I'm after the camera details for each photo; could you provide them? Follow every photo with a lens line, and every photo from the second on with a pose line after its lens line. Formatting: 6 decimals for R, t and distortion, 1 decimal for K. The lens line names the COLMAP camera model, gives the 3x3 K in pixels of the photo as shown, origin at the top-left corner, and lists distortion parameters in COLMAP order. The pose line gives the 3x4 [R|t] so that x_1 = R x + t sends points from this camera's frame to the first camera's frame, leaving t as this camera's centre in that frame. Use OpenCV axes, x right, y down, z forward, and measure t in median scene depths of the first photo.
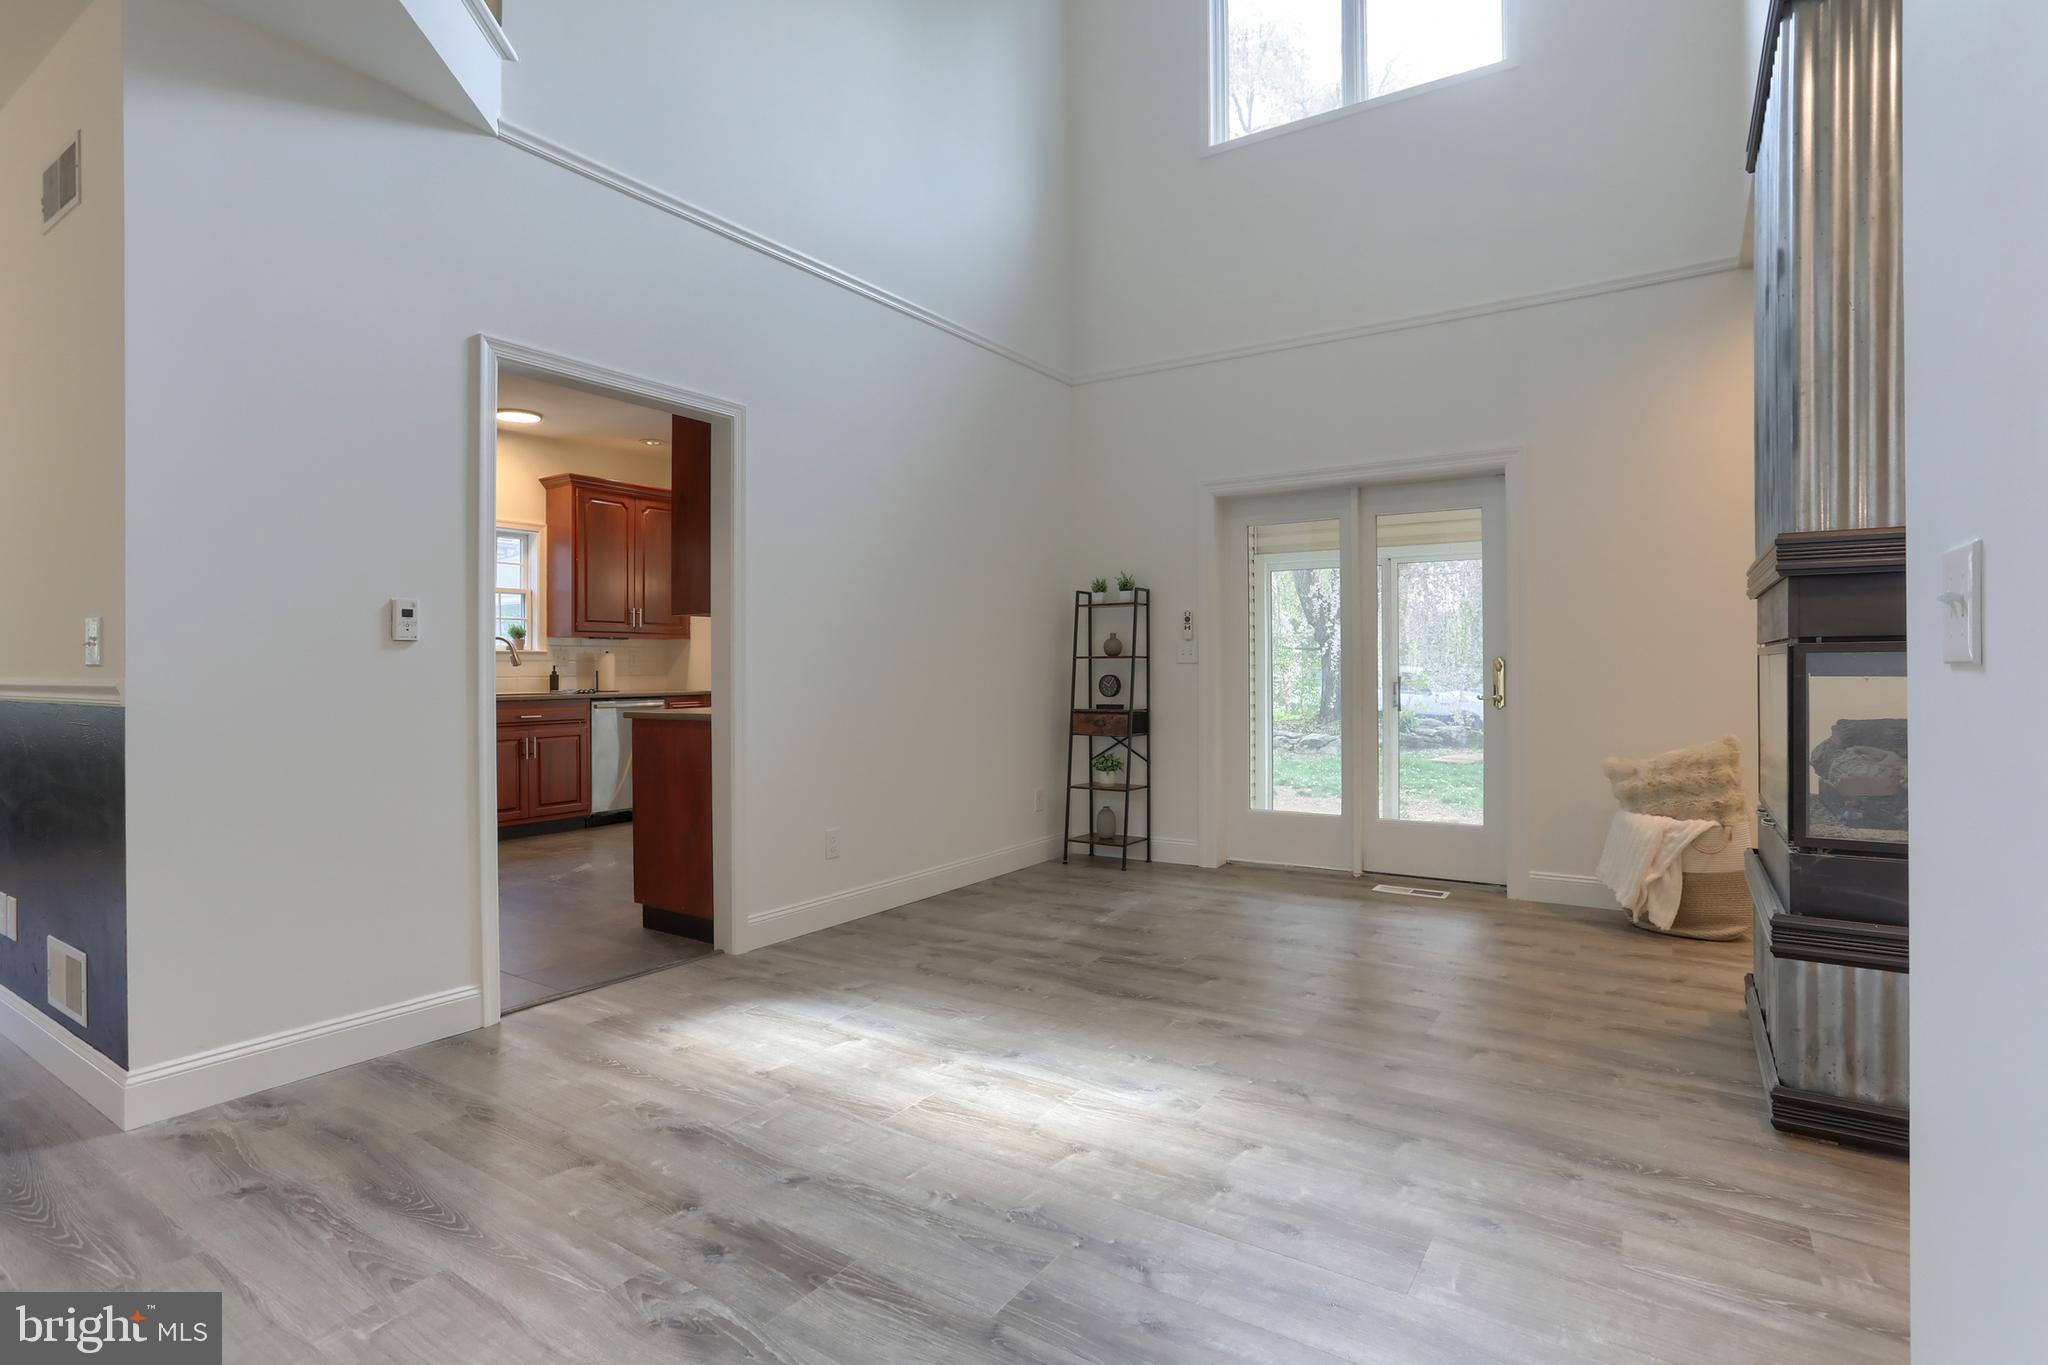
lens RADIAL K [[1009.1, 0, 1028.8], [0, 1009.1, 644.1], [0, 0, 1]] dist [-0.053075, 0.026631]
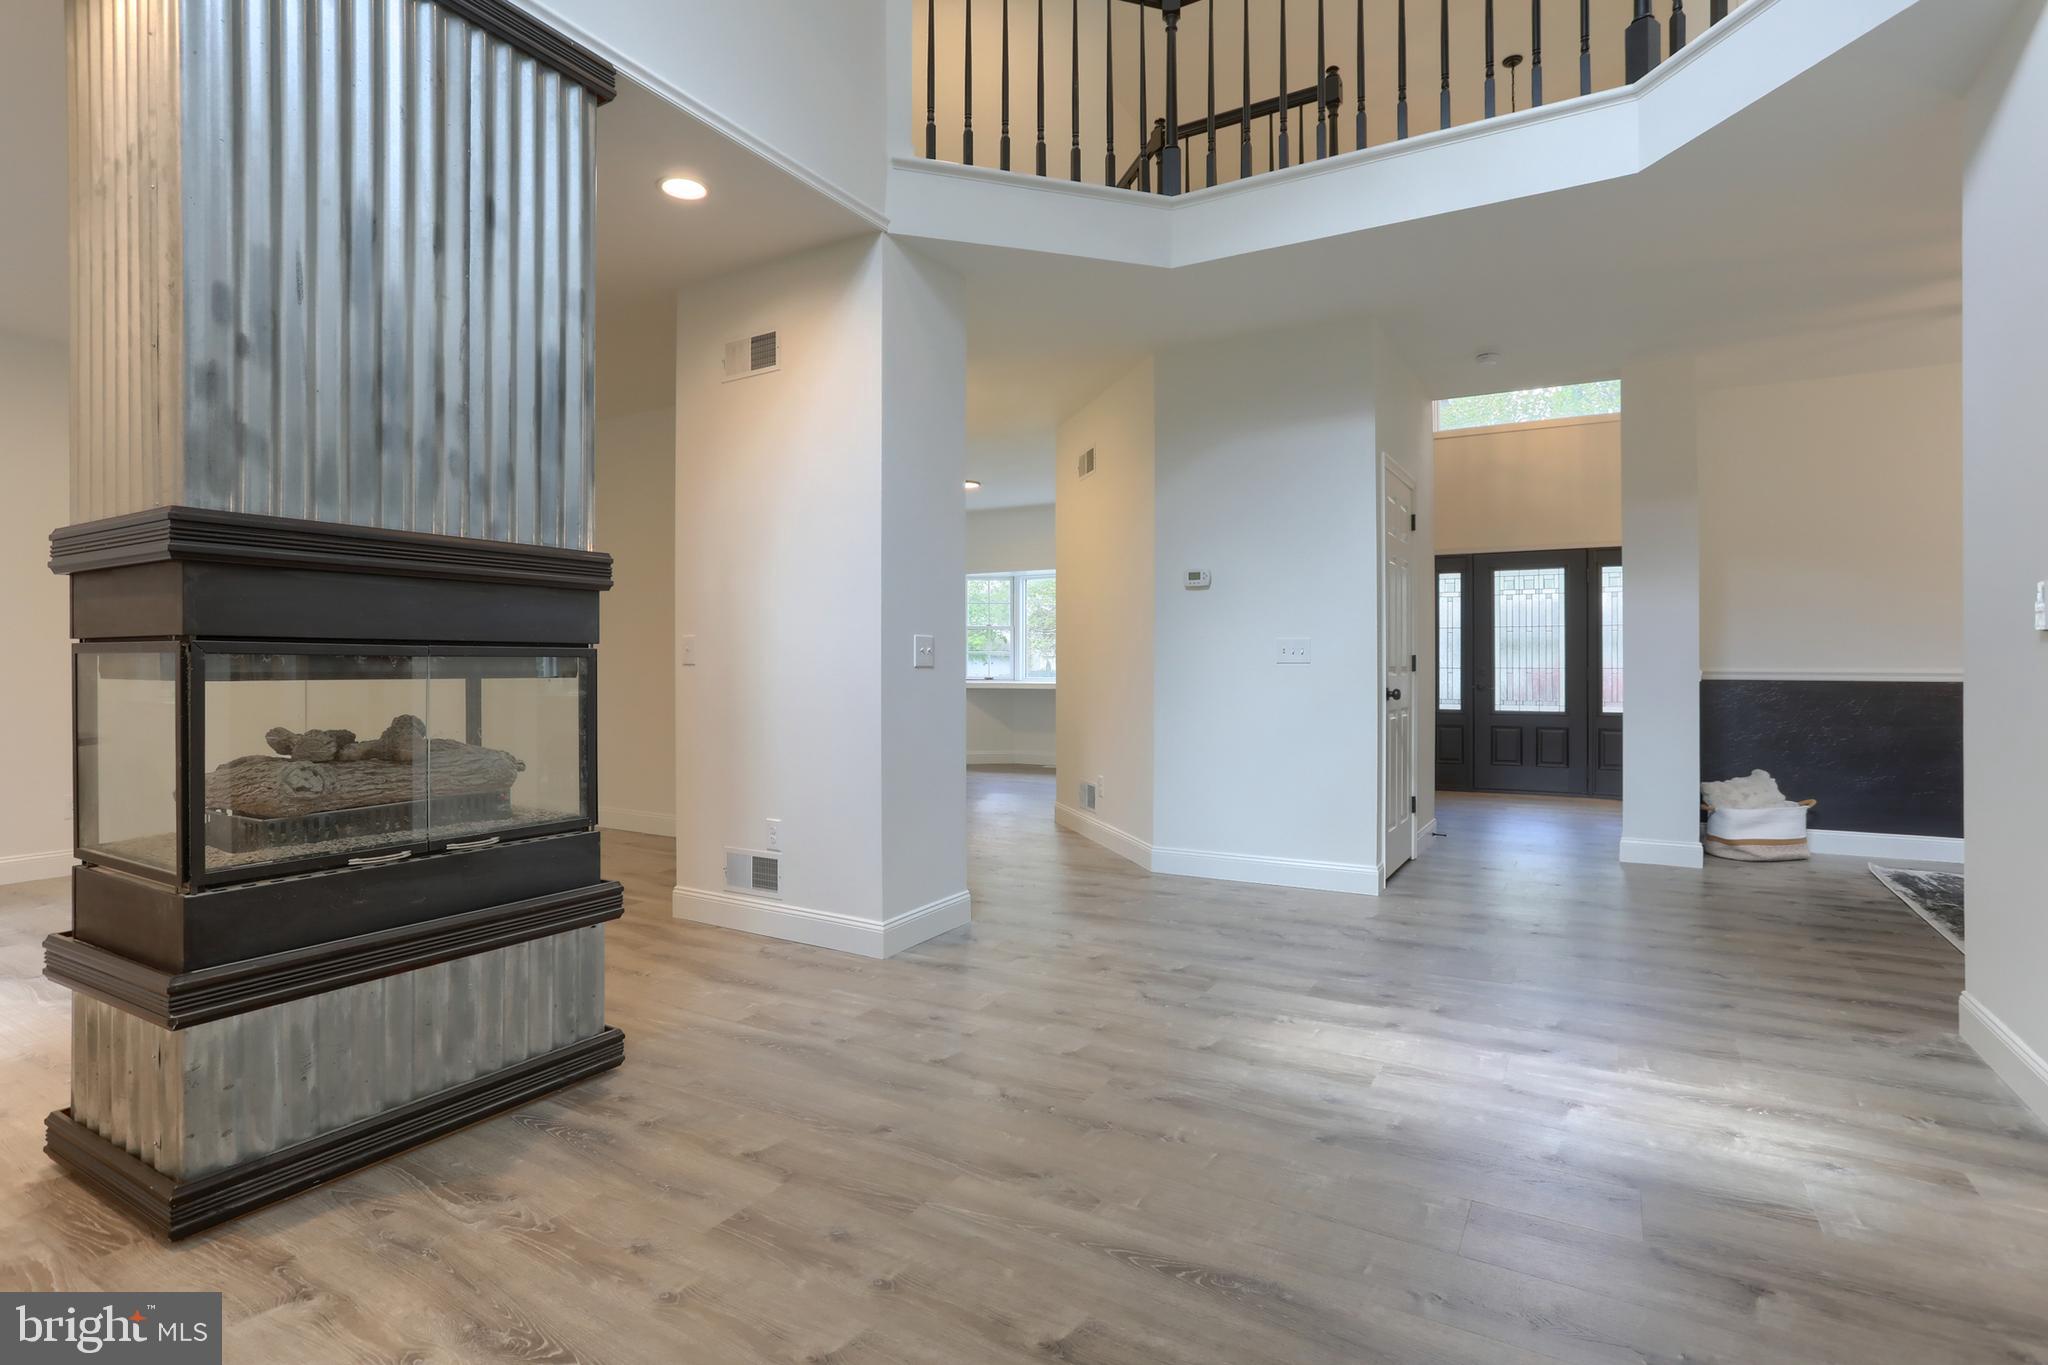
lens RADIAL K [[1009.1, 0, 1028.8], [0, 1009.1, 644.1], [0, 0, 1]] dist [-0.053075, 0.026631]
pose [[-0.998654, 0.002772, -0.051785, 0.150631], [0.005228, 0.998865, -0.047350, 0.022789], [0.051595, -0.047557, -0.997535, 1.011658]]
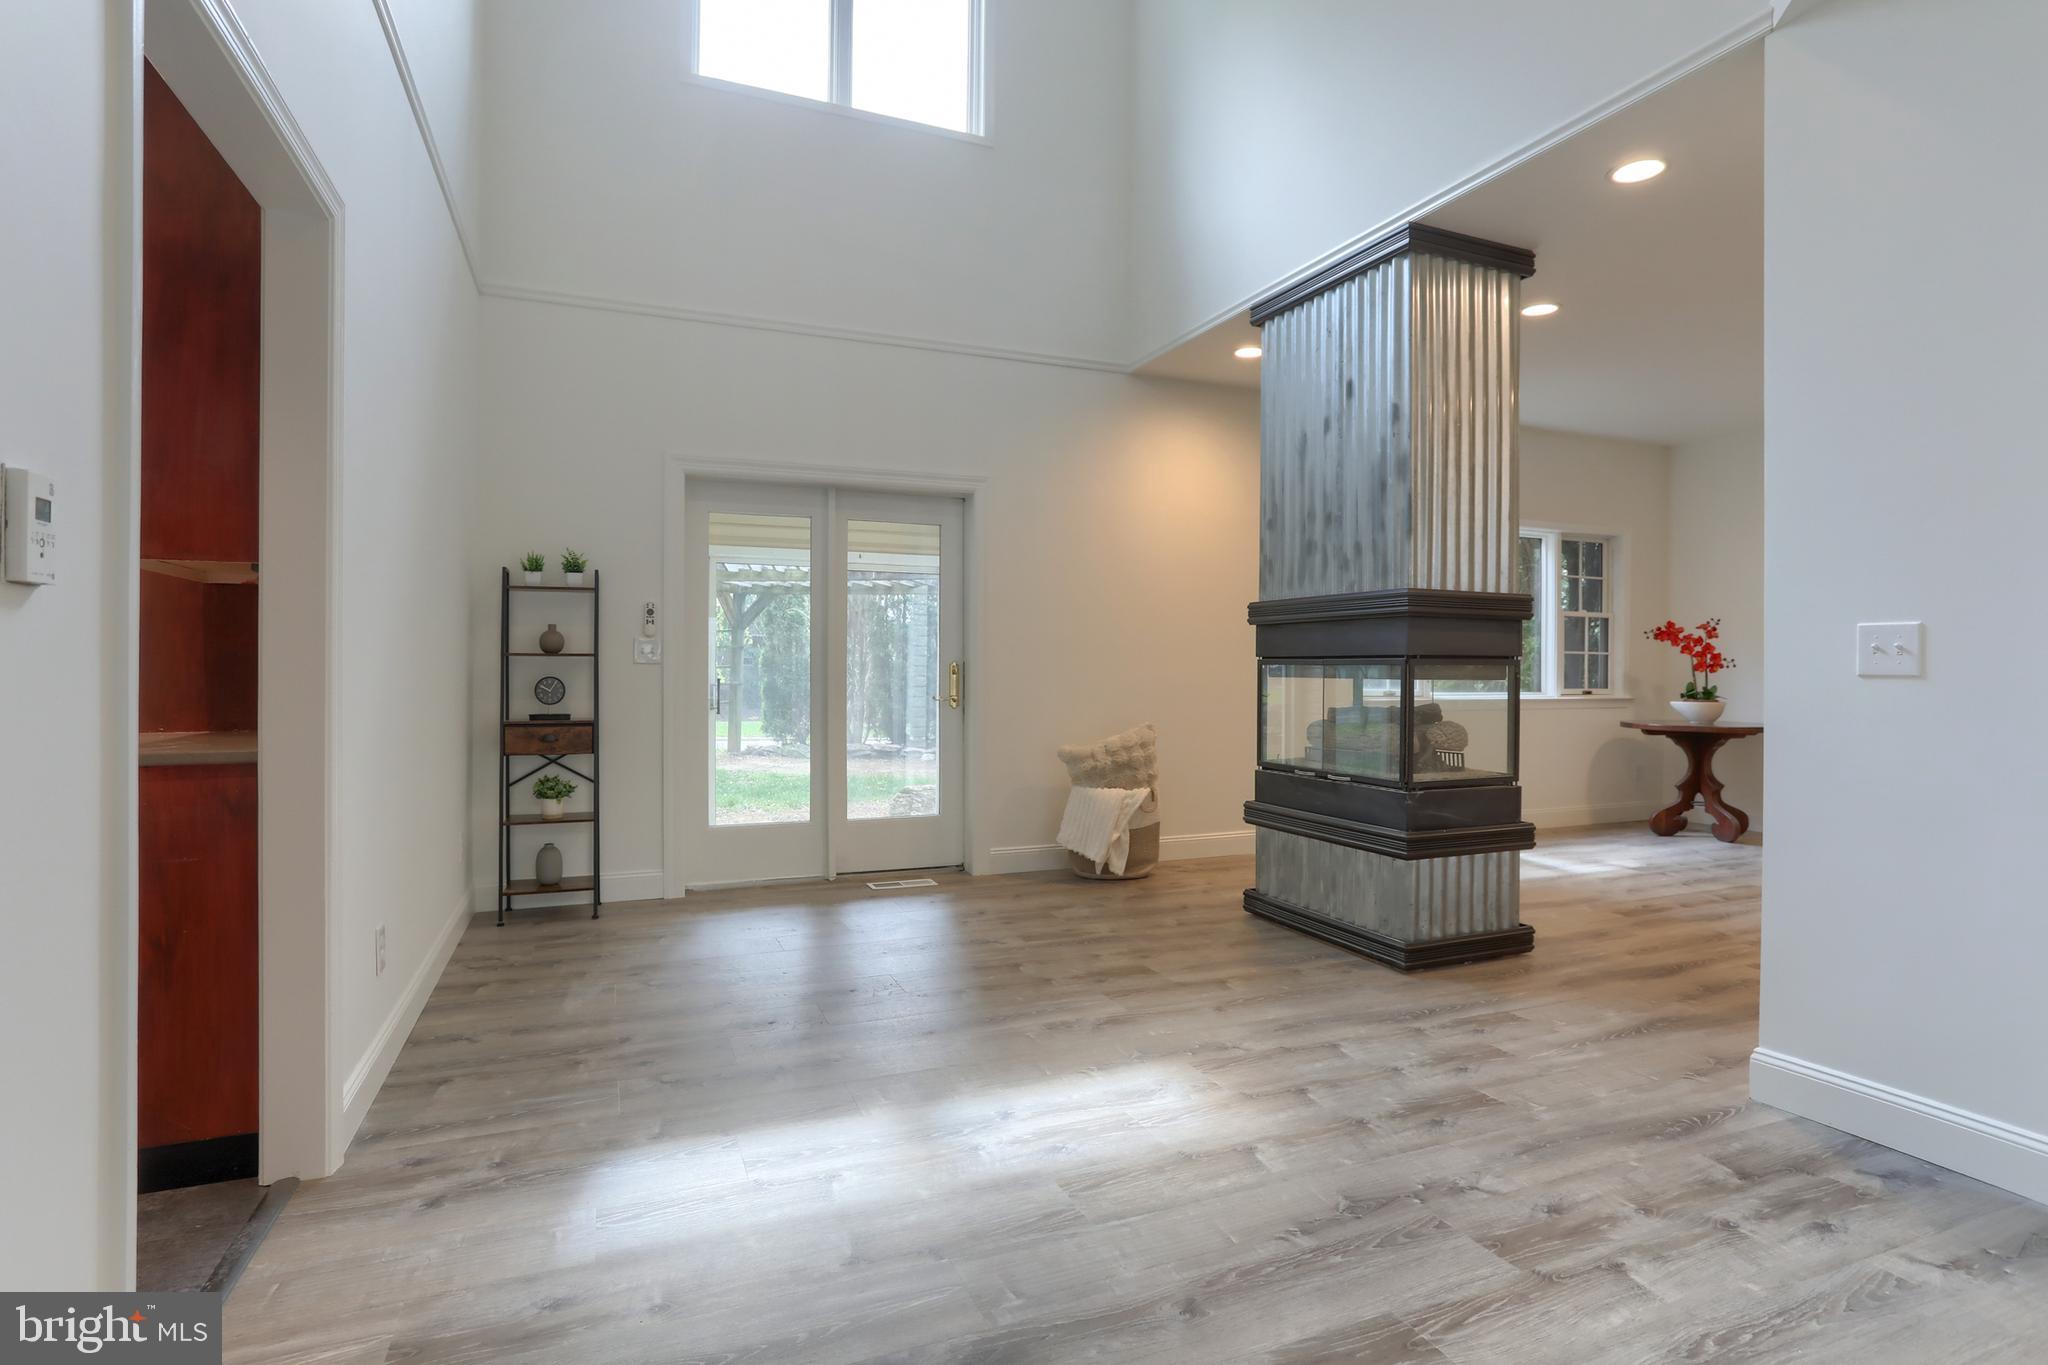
lens RADIAL K [[1019.5, 0, 1033.0], [0, 1019.5, 671.5], [0, 0, 1]] dist [-0.051241, 0.027803]
pose [[0.557342, 0.005906, 0.830262, -0.409153], [-0.027984, 0.999540, 0.011675, 0.007140], [-0.829811, -0.029741, 0.557251, 0.277722]]
